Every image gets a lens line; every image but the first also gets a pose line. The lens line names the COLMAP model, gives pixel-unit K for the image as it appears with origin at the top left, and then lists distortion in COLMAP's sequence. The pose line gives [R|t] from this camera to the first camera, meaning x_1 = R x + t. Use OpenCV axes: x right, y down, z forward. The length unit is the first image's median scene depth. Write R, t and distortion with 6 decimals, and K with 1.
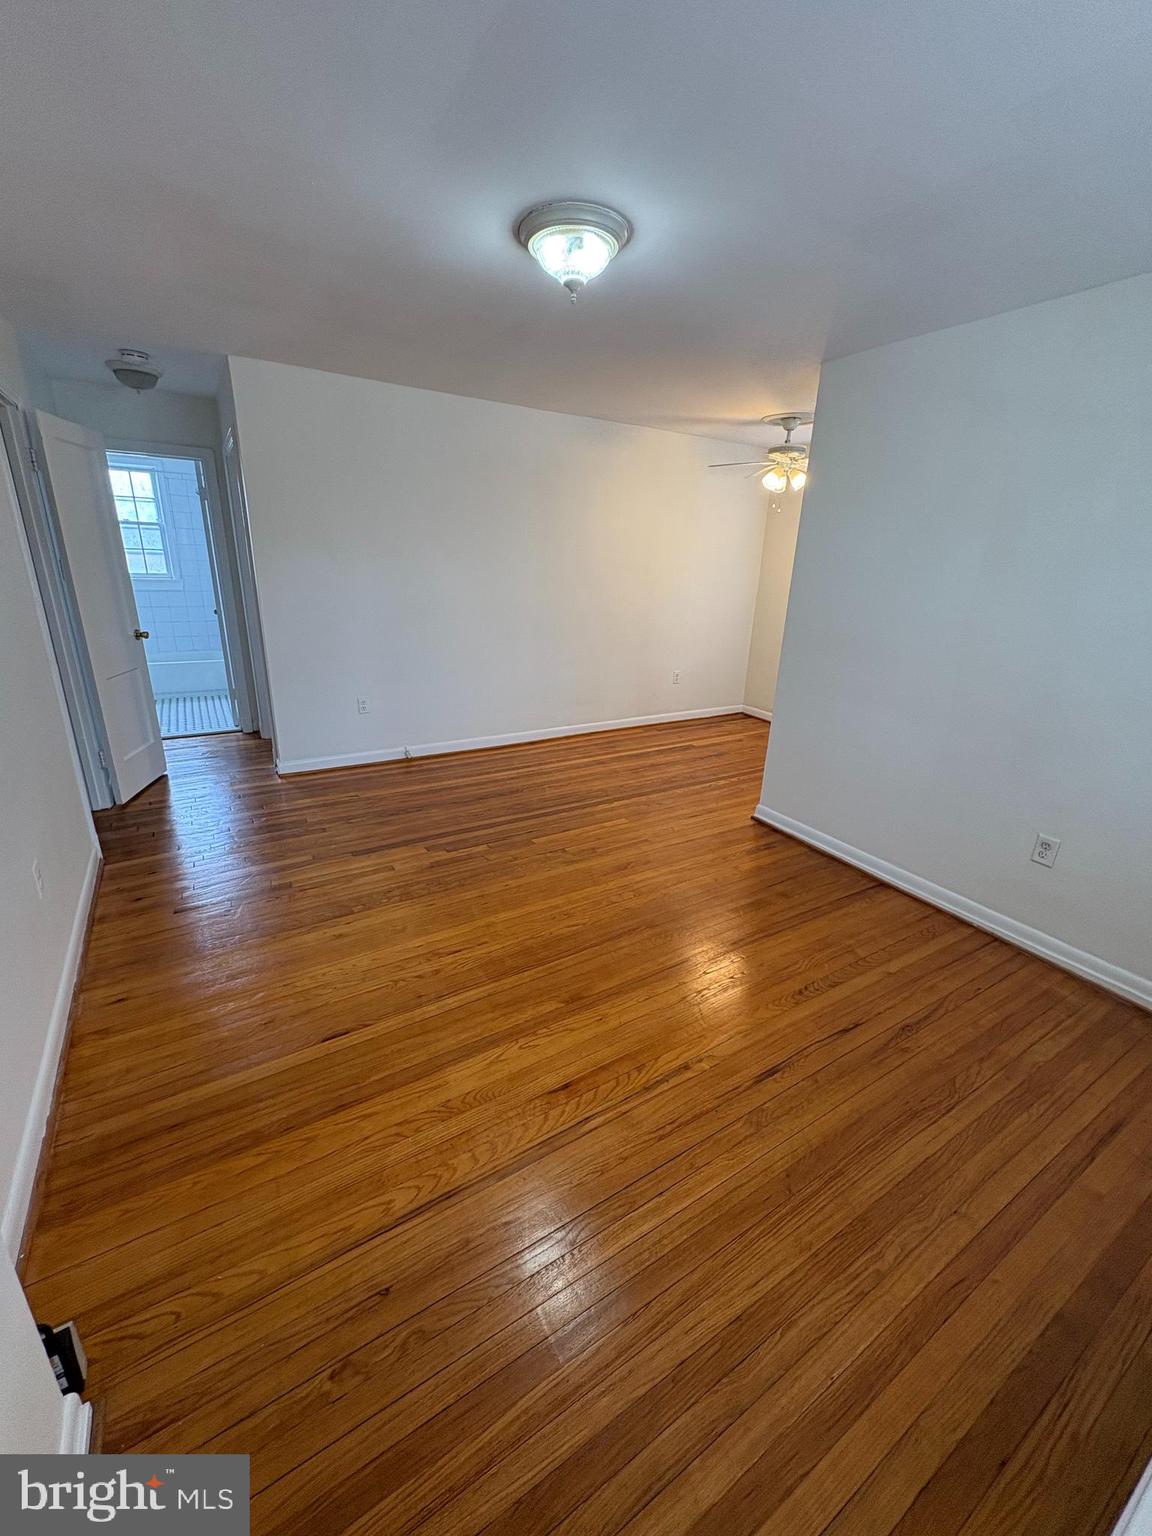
lens RADIAL K [[617.5, 0, 573.2], [0, 617.5, 766.7], [0, 0, 1]] dist [-0.003138, 0.000335]
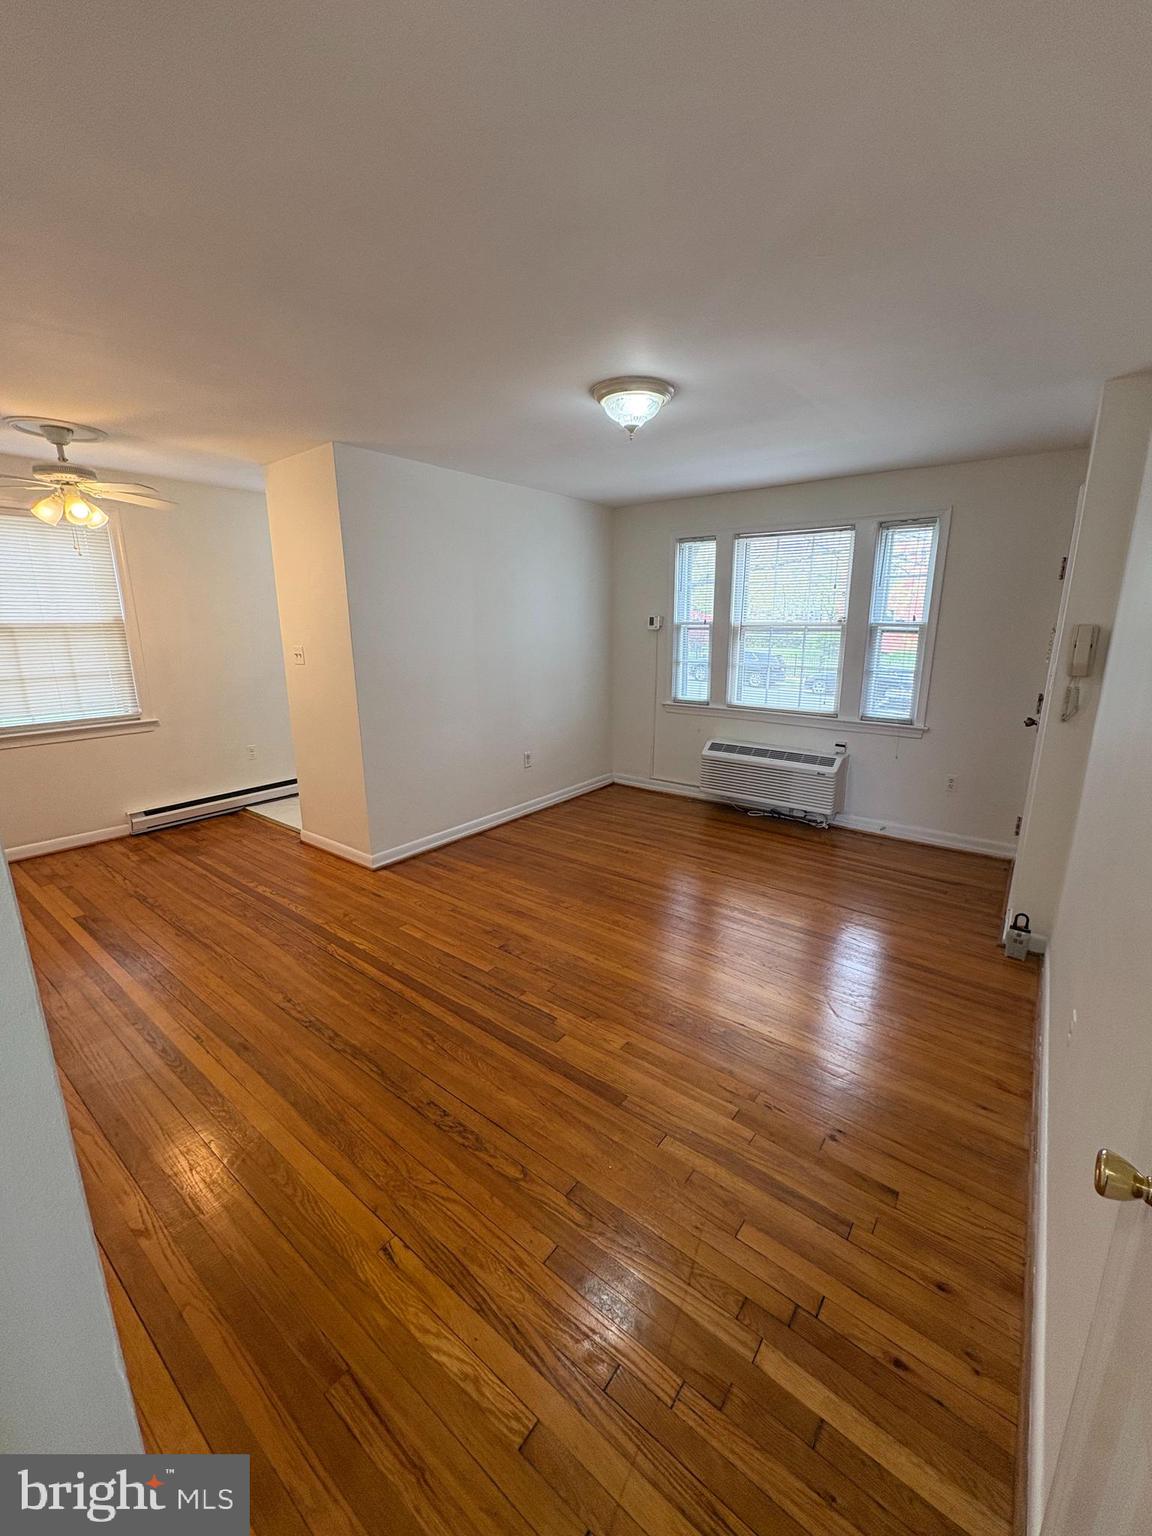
lens RADIAL K [[617.5, 0, 577.0], [0, 617.5, 768.0], [0, 0, 1]] dist [-0.003138, 0.000335]
pose [[-0.365142, -0.259828, 0.893958, -0.718930], [0.289958, 0.880755, 0.374426, -0.361874], [-0.884644, 0.395929, -0.246261, 0.930158]]
